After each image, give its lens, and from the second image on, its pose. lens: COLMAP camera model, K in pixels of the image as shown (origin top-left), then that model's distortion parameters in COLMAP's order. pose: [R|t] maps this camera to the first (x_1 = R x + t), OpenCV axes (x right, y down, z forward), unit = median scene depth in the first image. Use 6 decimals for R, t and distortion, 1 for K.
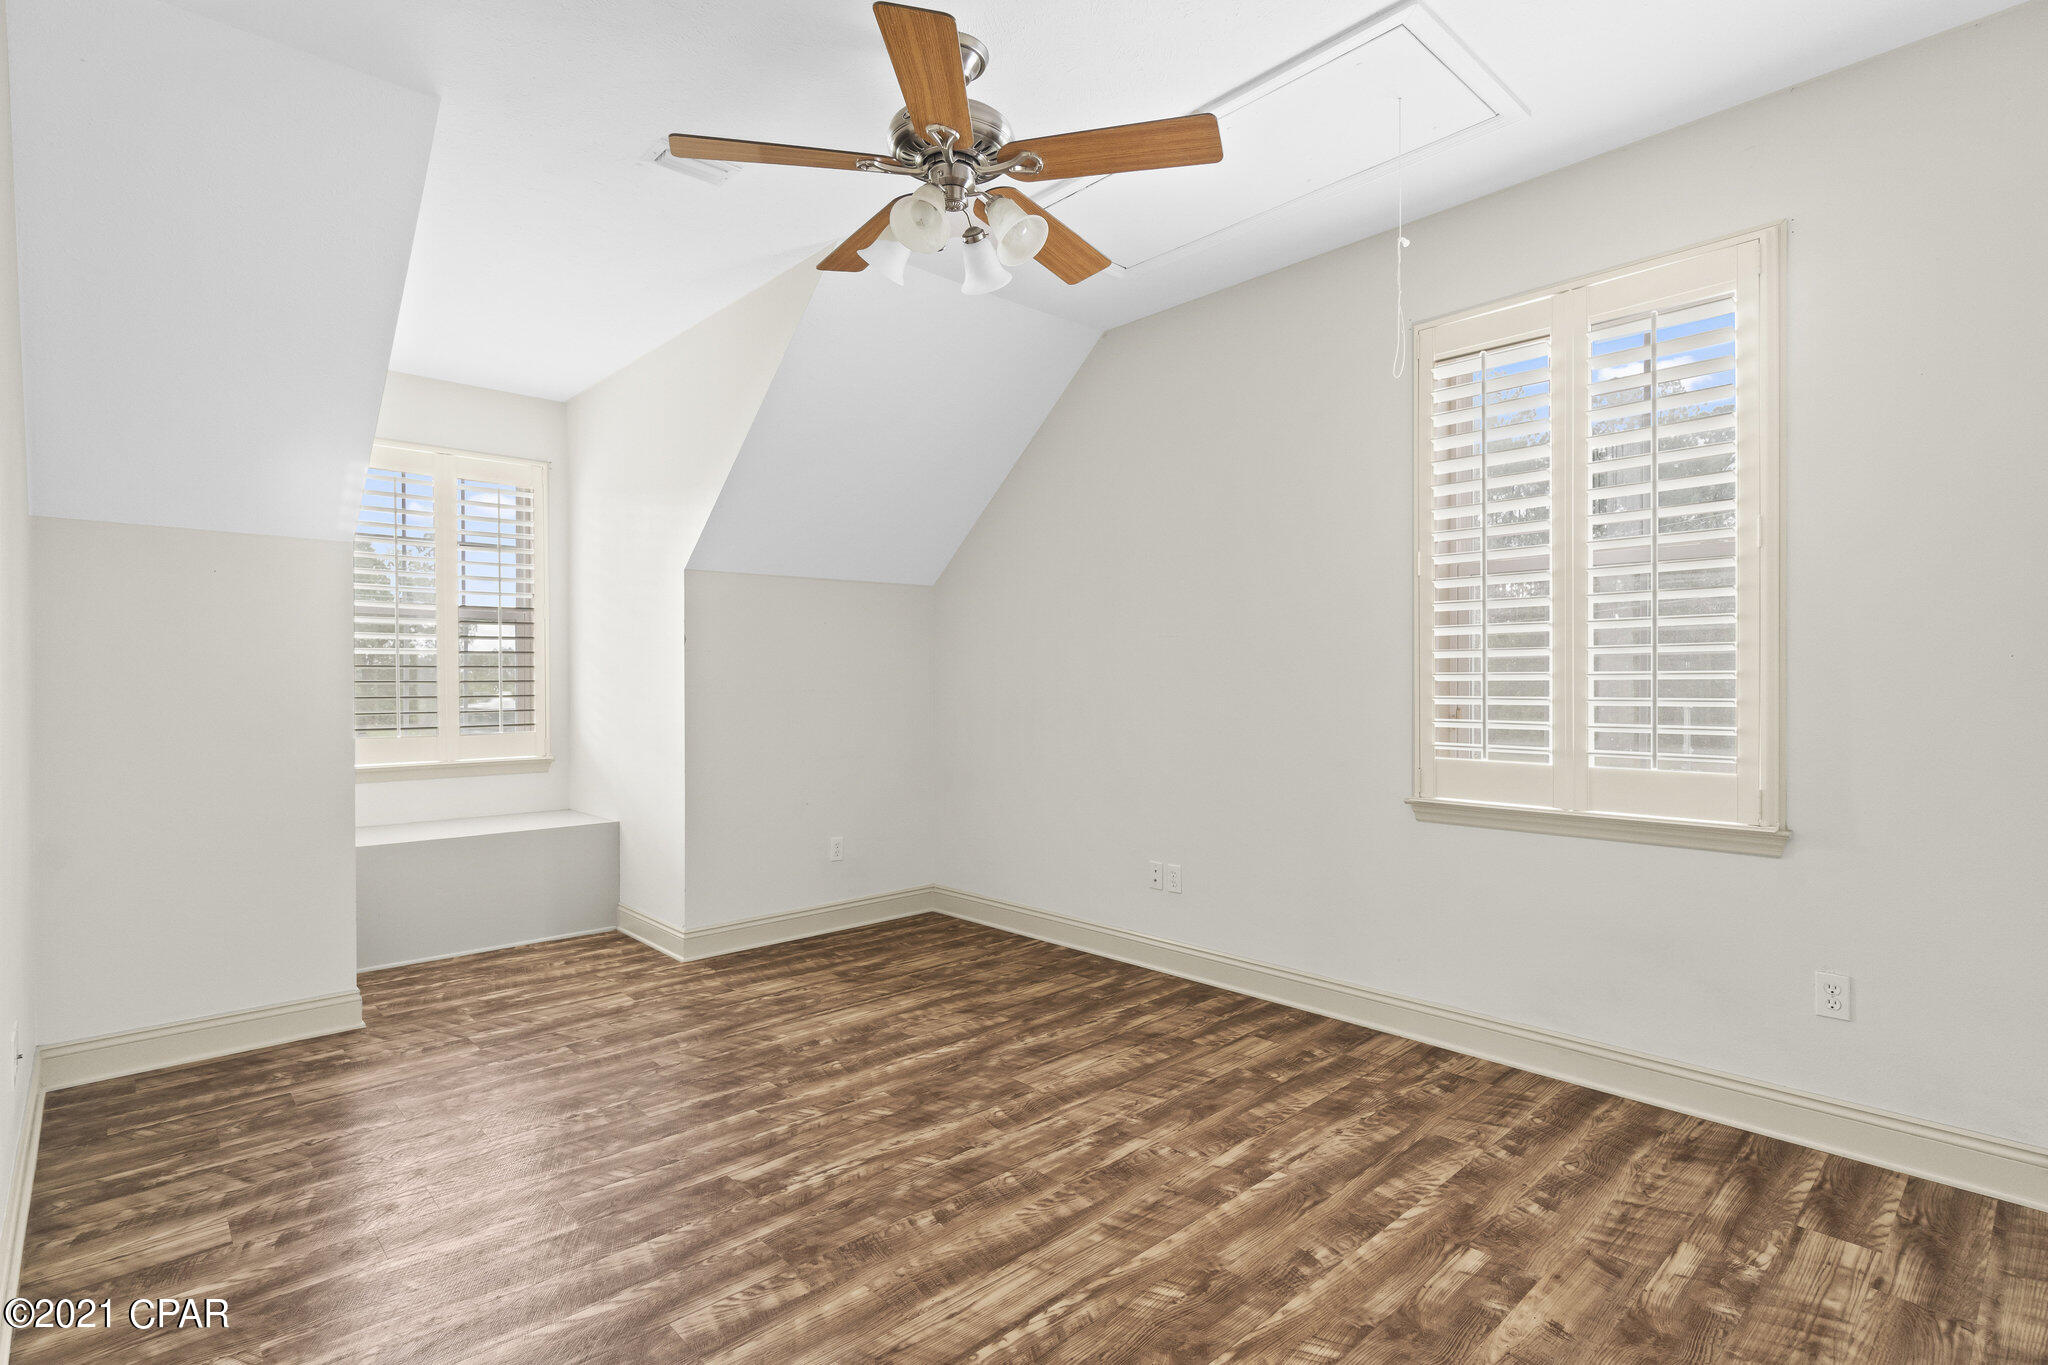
lens RADIAL K [[983.2, 0, 1024.0], [0, 983.2, 682.5], [0, 0, 1]] dist [0.001316, 0.000334]
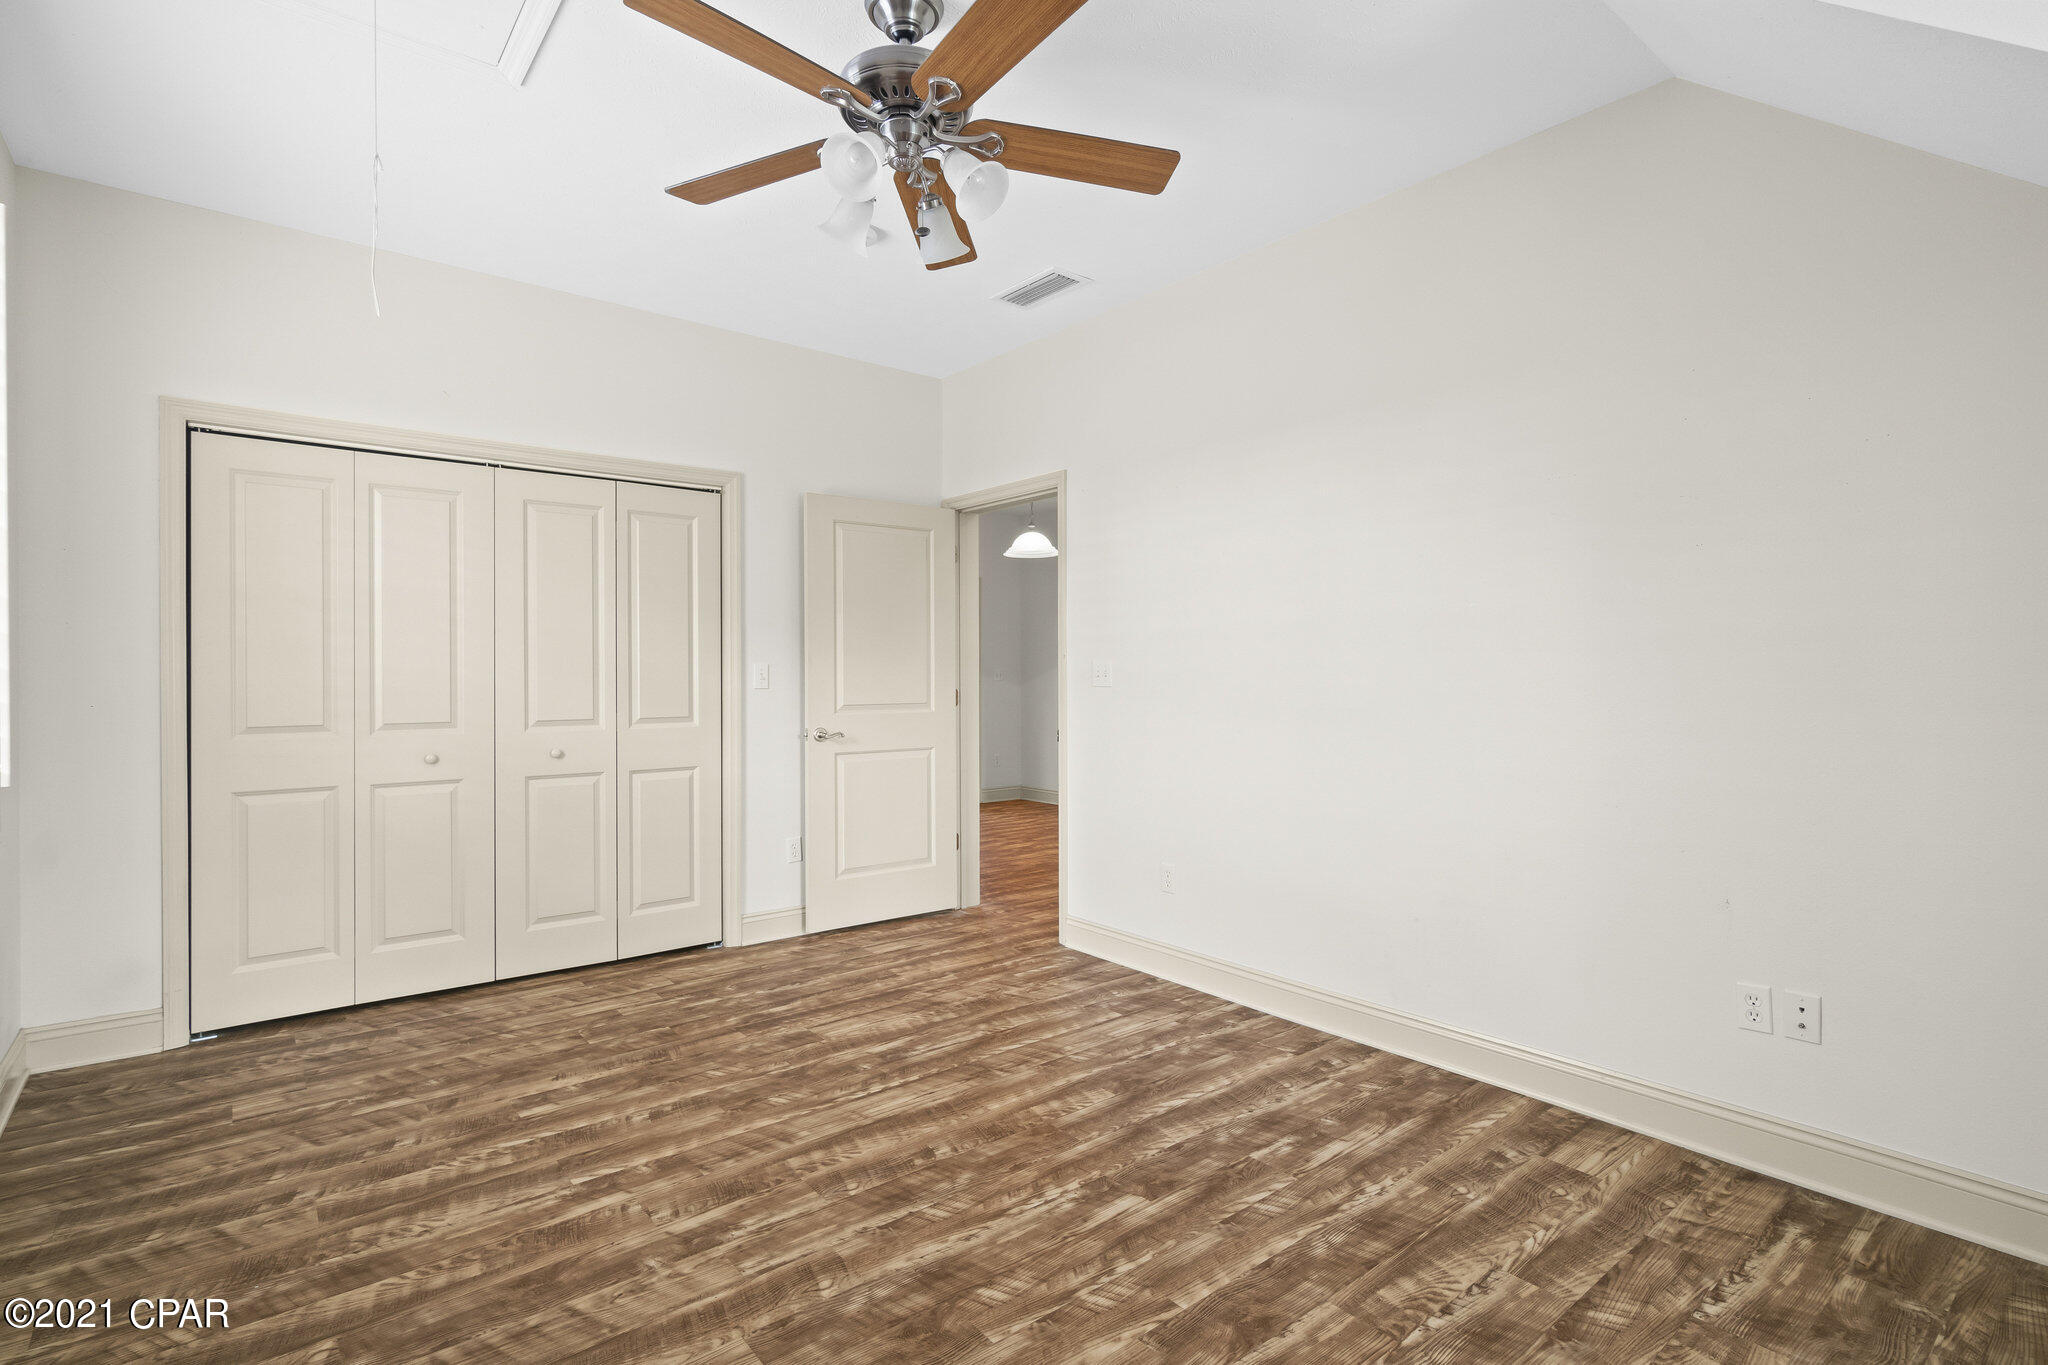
lens RADIAL K [[983.2, 0, 1024.0], [0, 983.2, 682.5], [0, 0, 1]] dist [0.001316, 0.000334]
pose [[-0.997977, 0.004245, 0.063440, -0.247790], [0.004634, 0.999971, 0.005989, 0.004216], [-0.063413, 0.006270, -0.997968, 1.966169]]
